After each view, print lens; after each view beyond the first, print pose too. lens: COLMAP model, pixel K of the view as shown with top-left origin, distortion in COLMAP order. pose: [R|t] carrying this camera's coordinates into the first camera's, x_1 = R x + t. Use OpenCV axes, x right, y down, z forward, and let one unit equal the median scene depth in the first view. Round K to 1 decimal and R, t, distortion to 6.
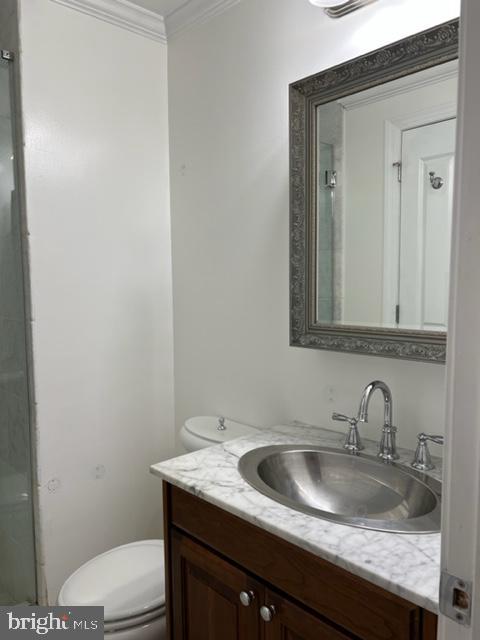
lens RADIAL K [[476.8, 0, 240.0], [0, 476.8, 320.0], [0, 0, 1]] dist [0.039794, -0.039341]
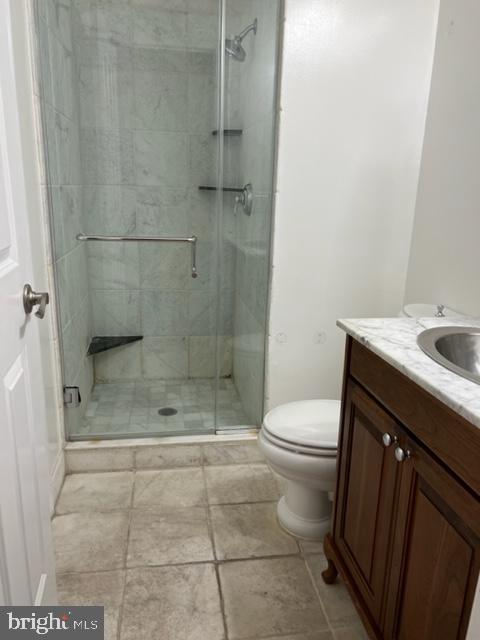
lens RADIAL K [[476.8, 0, 240.0], [0, 476.8, 320.0], [0, 0, 1]] dist [0.039794, -0.039341]
pose [[0.826334, 0.174613, -0.535427, 0.229138], [-0.077520, 0.976937, 0.198960, 0.116926], [0.557819, -0.122901, 0.820812, -0.017138]]
